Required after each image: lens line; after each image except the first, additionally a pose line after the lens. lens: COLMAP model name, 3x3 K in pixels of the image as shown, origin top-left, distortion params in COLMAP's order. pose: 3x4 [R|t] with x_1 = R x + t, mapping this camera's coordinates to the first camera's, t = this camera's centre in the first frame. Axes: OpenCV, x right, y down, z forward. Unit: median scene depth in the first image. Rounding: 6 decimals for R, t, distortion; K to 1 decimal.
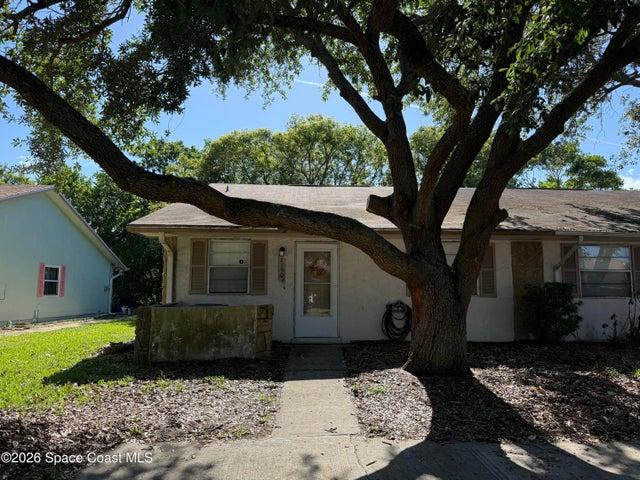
lens RADIAL K [[469.0, 0, 320.0], [0, 469.0, 240.0], [0, 0, 1]] dist [0.101193, -0.149288]
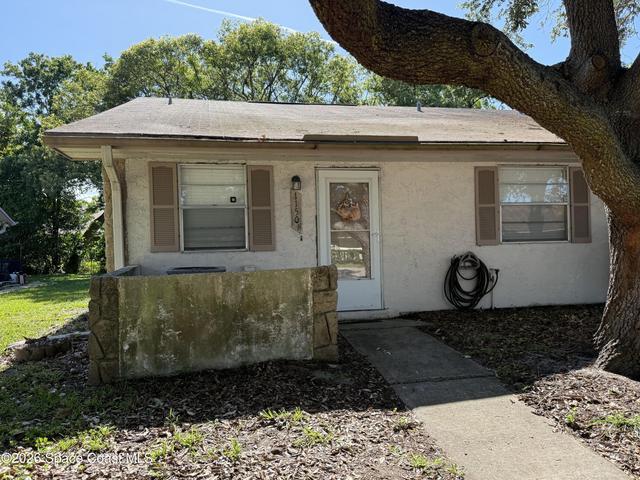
lens RADIAL K [[505.4, 0, 317.7], [0, 505.4, 249.7], [0, 0, 1]] dist [0.102838, -0.157847]
pose [[0.985814, -0.031919, 0.164778, -0.227102], [0.012780, 0.993176, 0.115927, 0.047482], [-0.167354, -0.112176, 0.979494, 0.407148]]
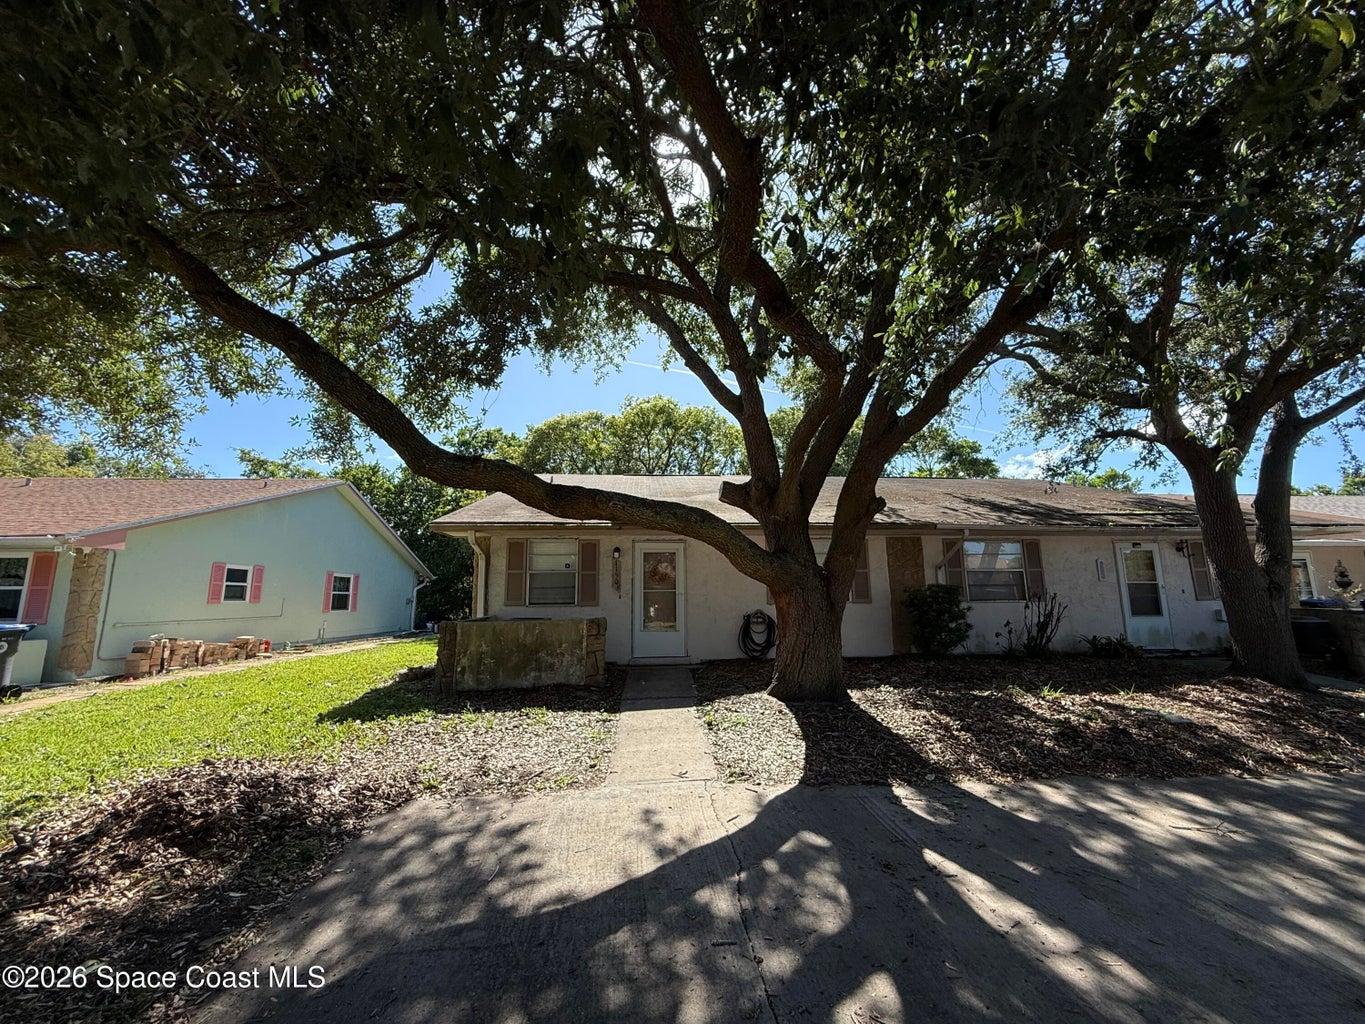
lens RADIAL K [[544.0, 0, 680.5], [0, 544.0, 506.0], [0, 0, 1]] dist [0.000096, 0.000226]
pose [[0.999323, -0.010636, 0.035208, -0.002628], [0.012889, 0.997842, -0.064390, 0.007063], [-0.034447, 0.064801, 0.997304, 0.042838]]
